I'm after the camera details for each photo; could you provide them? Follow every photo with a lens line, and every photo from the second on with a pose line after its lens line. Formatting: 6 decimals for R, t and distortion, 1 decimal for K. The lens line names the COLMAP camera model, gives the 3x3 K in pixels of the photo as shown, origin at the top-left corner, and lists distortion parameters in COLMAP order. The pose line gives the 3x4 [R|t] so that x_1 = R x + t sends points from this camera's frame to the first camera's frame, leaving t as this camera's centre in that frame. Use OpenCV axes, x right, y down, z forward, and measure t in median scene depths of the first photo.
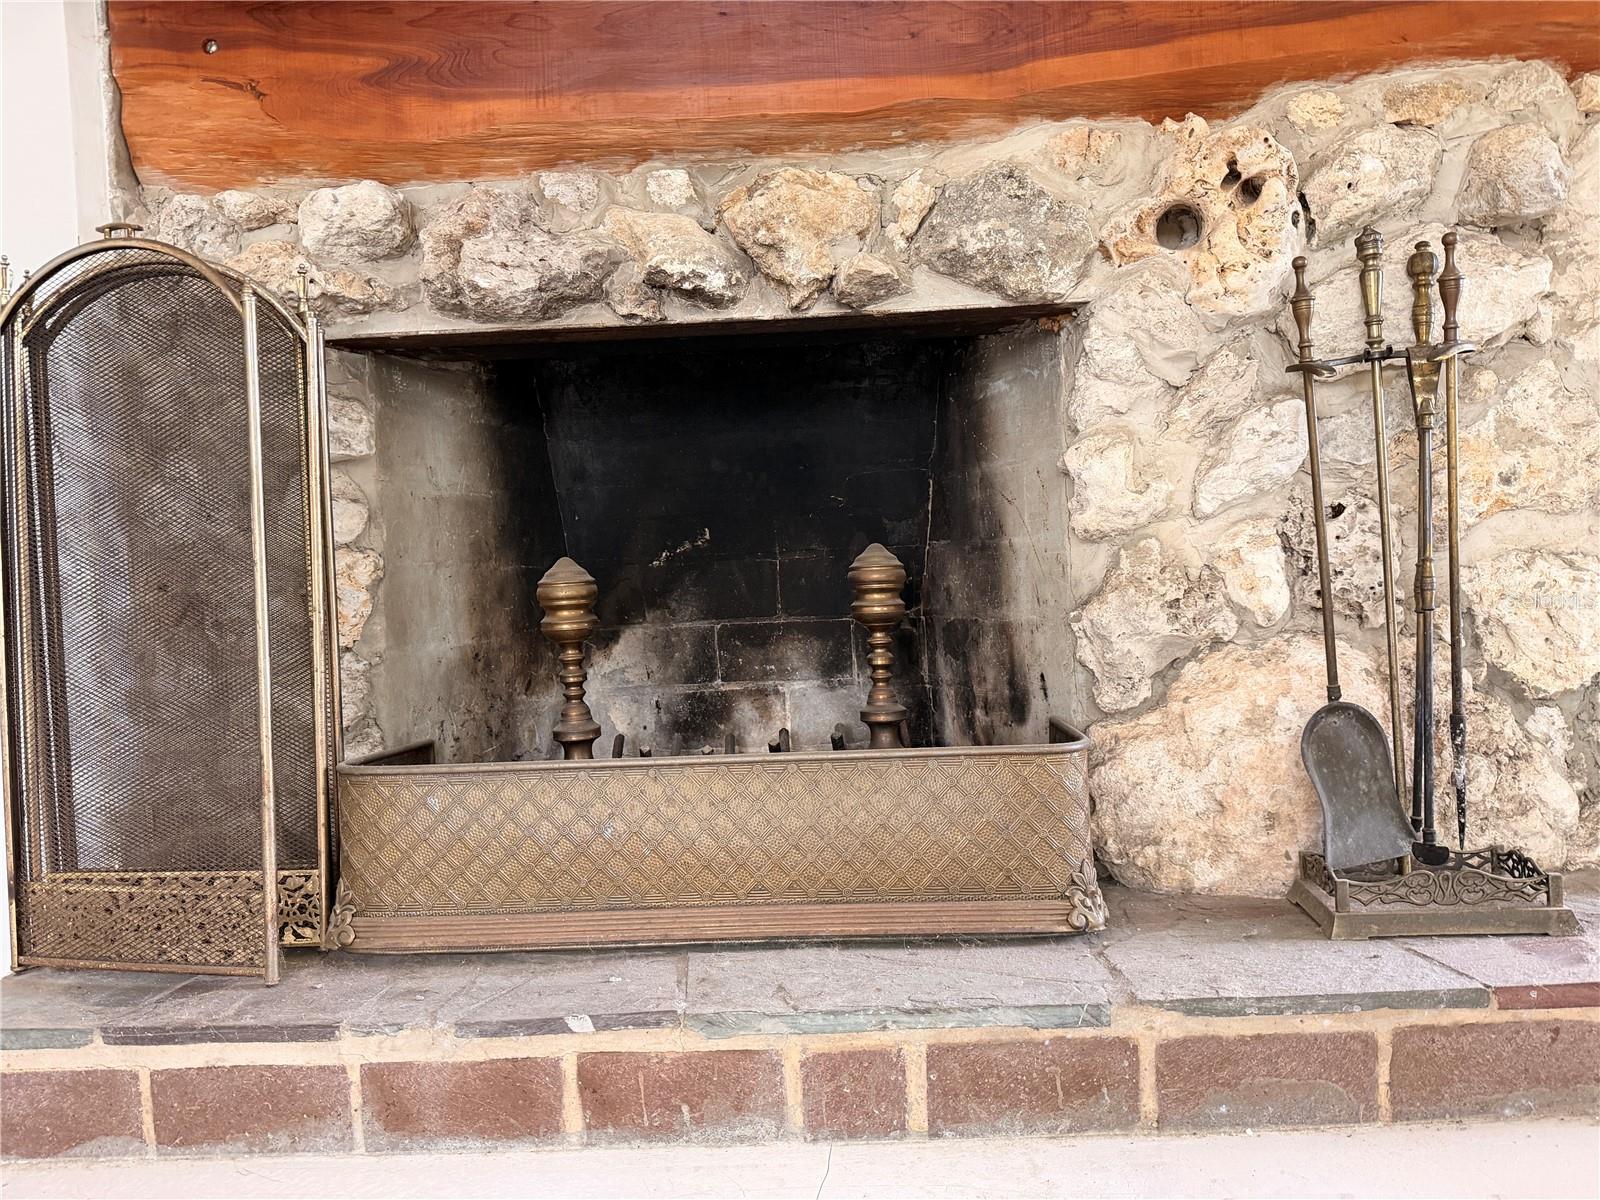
lens RADIAL K [[1133.6, 0, 832.8], [0, 1133.6, 597.9], [0, 0, 1]] dist [0.078315, -0.150133]
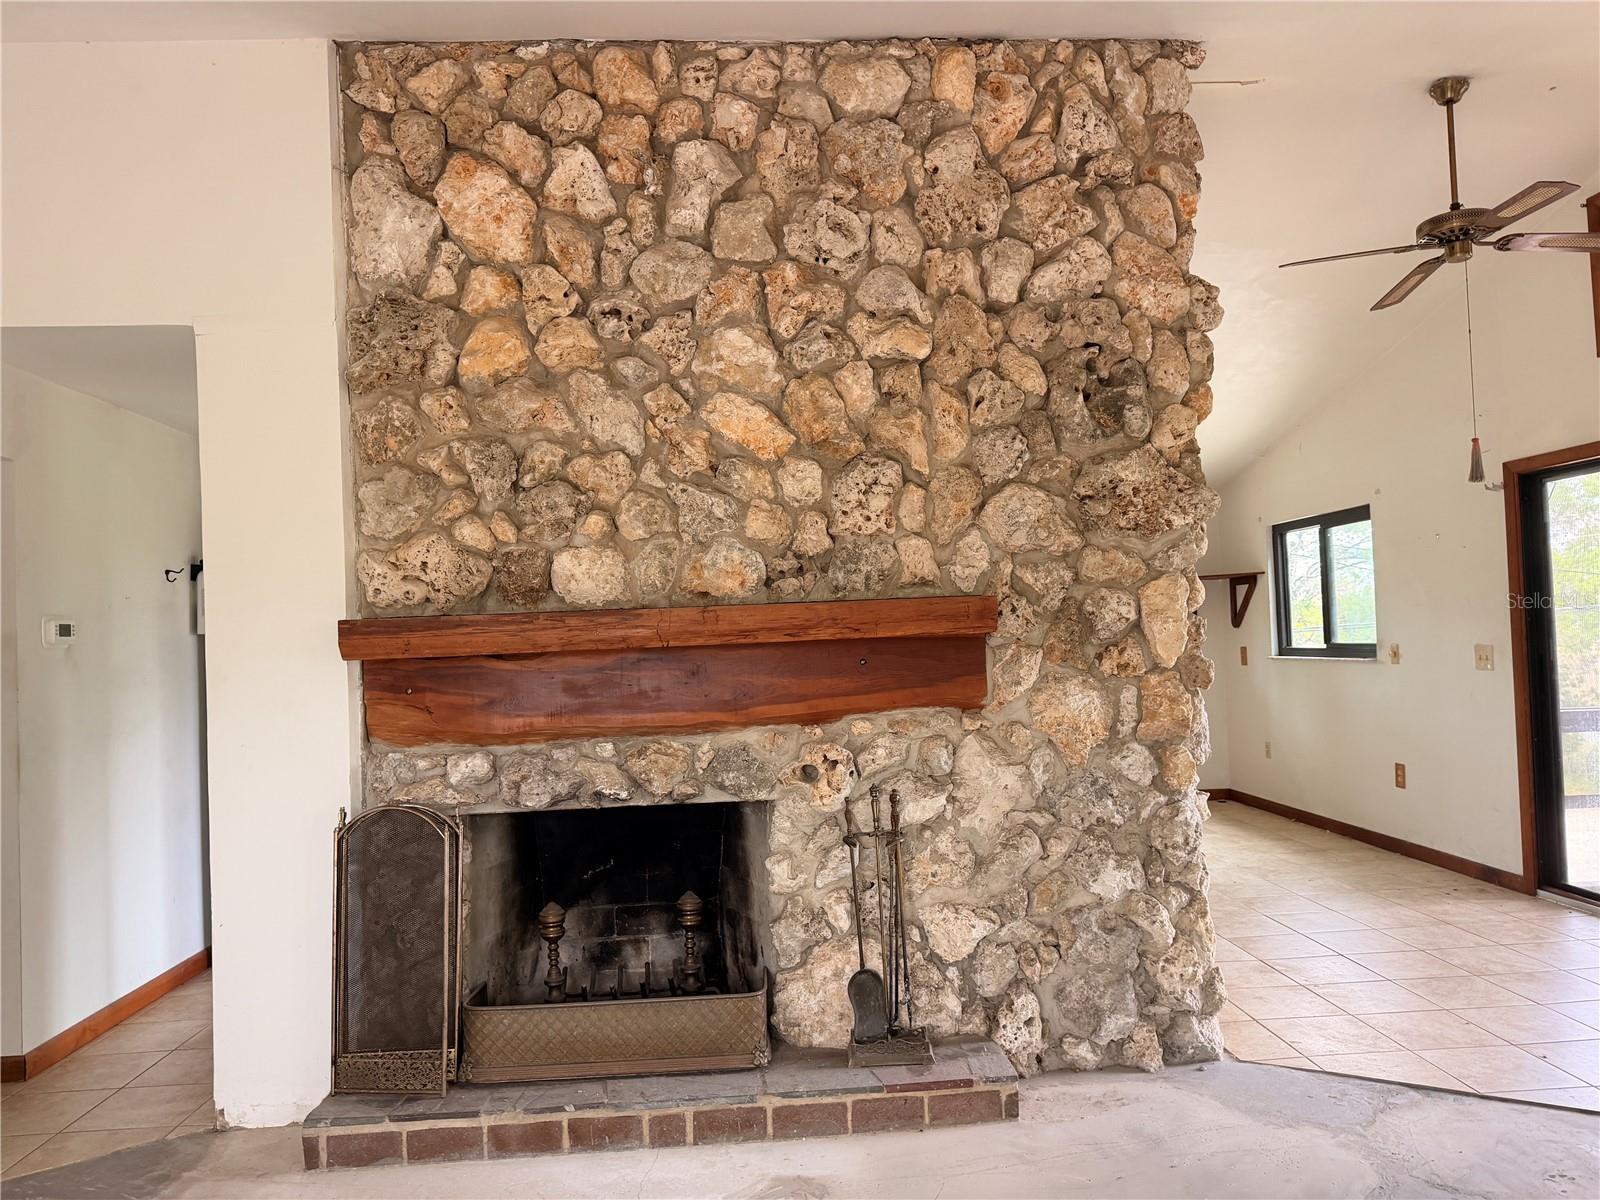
lens RADIAL K [[1112.9, 0, 827.0], [0, 1112.9, 597.5], [0, 0, 1]] dist [0.167242, -0.332153]
pose [[0.994408, 0.015205, 0.104505, 0.077025], [-0.006736, 0.996698, -0.080914, -0.522056], [-0.105390, 0.079758, 0.991227, -1.536938]]
